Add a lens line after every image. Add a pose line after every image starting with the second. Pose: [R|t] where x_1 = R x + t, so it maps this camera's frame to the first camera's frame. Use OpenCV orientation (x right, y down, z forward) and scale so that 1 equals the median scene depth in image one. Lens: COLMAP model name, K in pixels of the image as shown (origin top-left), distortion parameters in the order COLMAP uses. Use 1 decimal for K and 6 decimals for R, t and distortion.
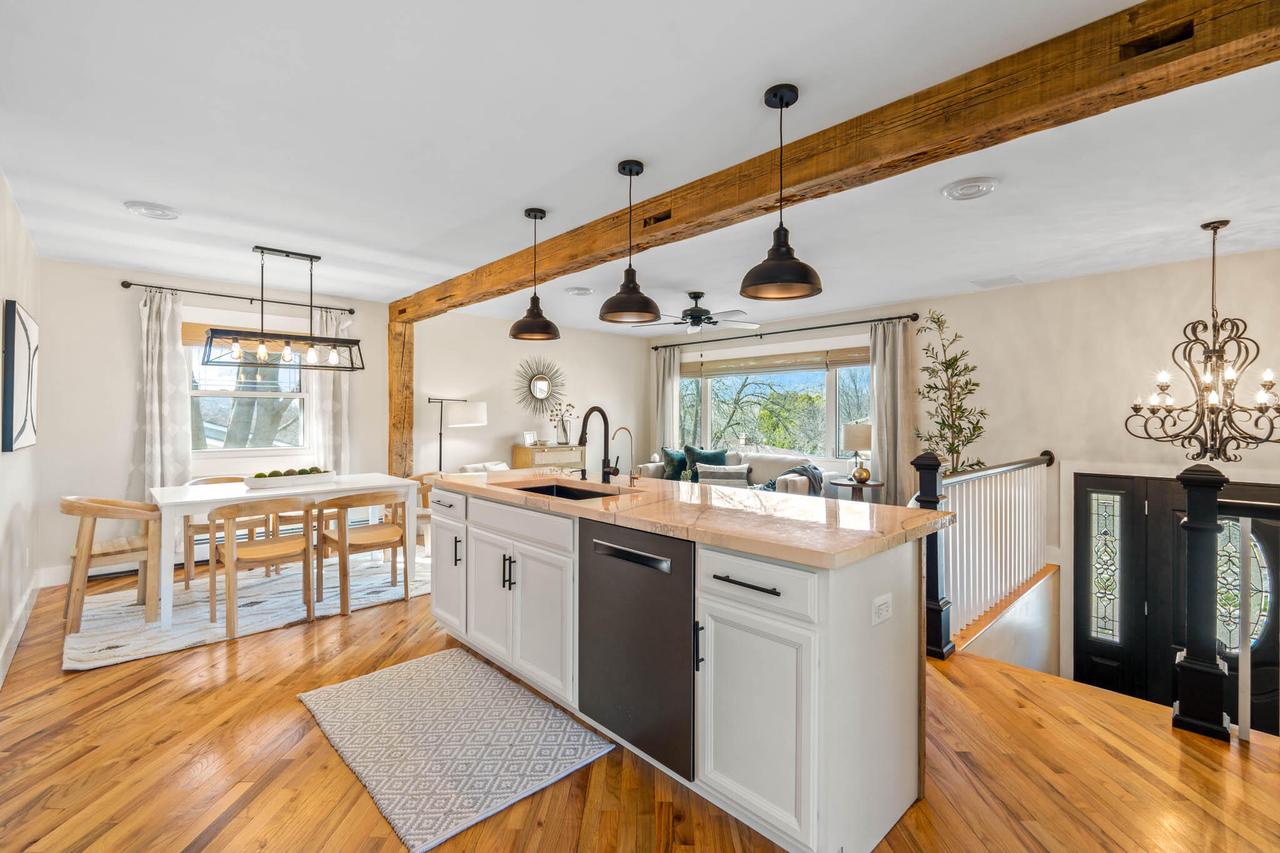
lens RADIAL K [[571.8, 0, 640.0], [0, 571.8, 414.9], [0, 0, 1]] dist [-0.001772, 0.000027]
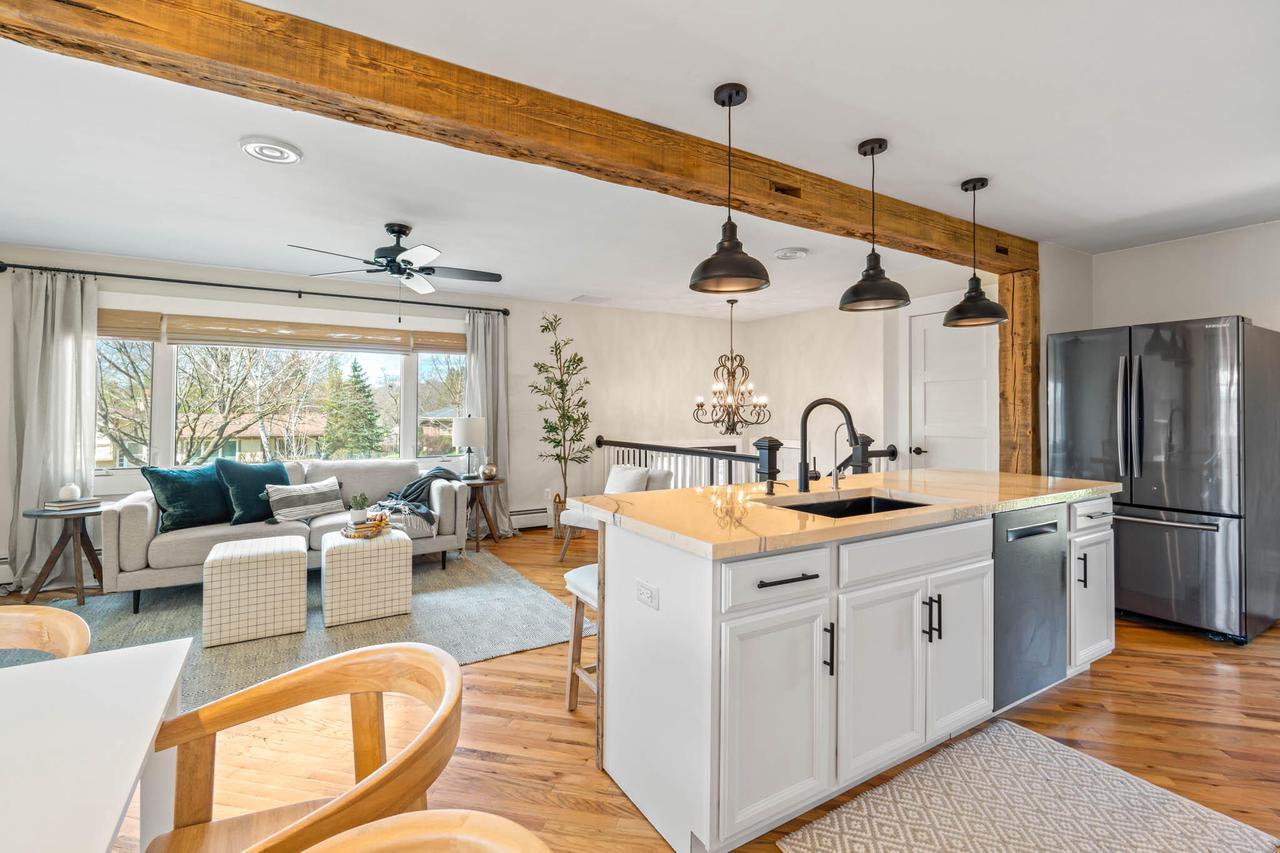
lens RADIAL K [[576.8, 0, 633.2], [0, 576.8, 400.4], [0, 0, 1]] dist [0.000572, 0.000295]
pose [[0.212801, 0.015149, 0.976978, -0.533998], [-0.004356, 0.999885, -0.014556, 0.000858], [-0.977086, -0.001158, 0.212842, 0.616426]]
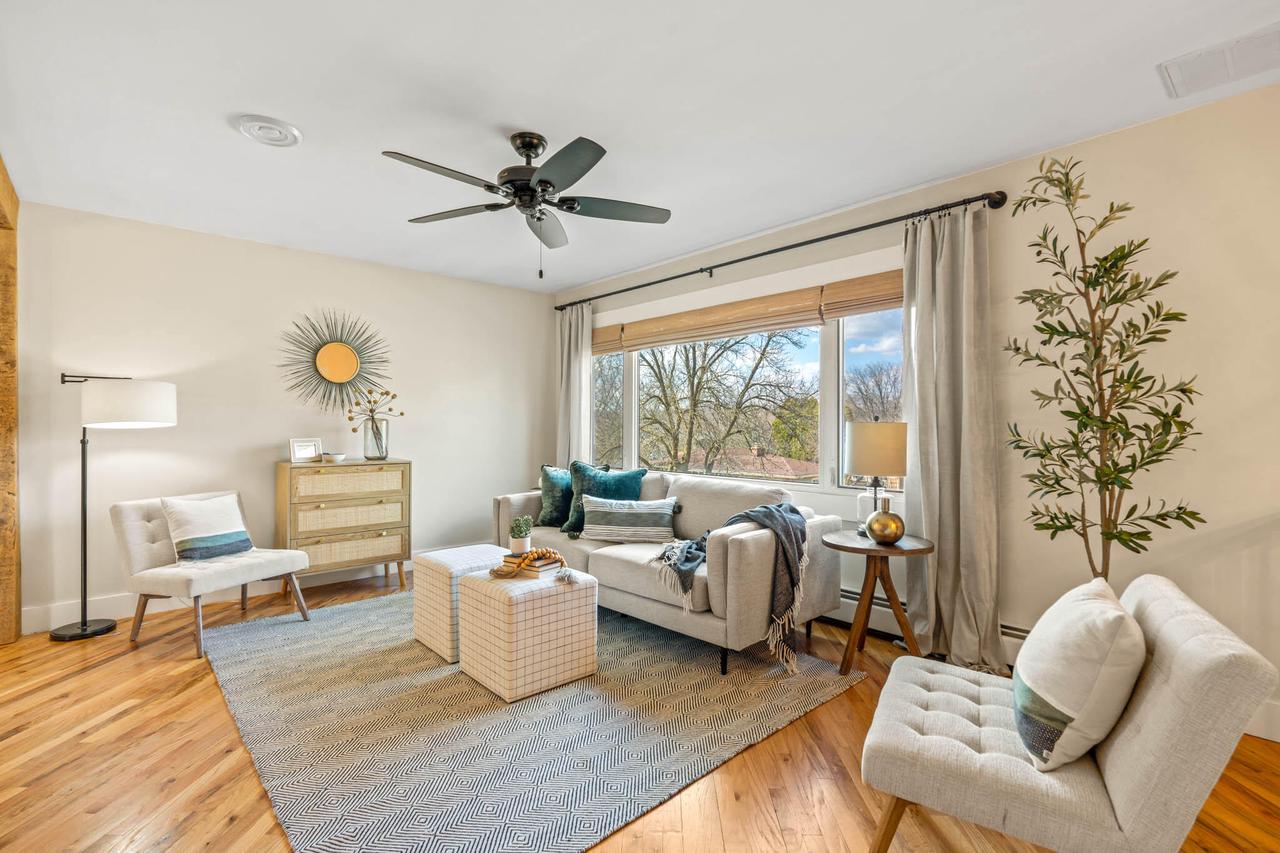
lens RADIAL K [[600.5, 0, 640.0], [0, 600.5, 426.5], [0, 0, 1]] dist [0.001645, 0.000253]
pose [[0.999766, -0.000905, -0.021627, 0.210148], [0.000976, 0.999994, 0.003294, 0.020894], [0.021624, -0.003314, 0.999761, 0.538999]]
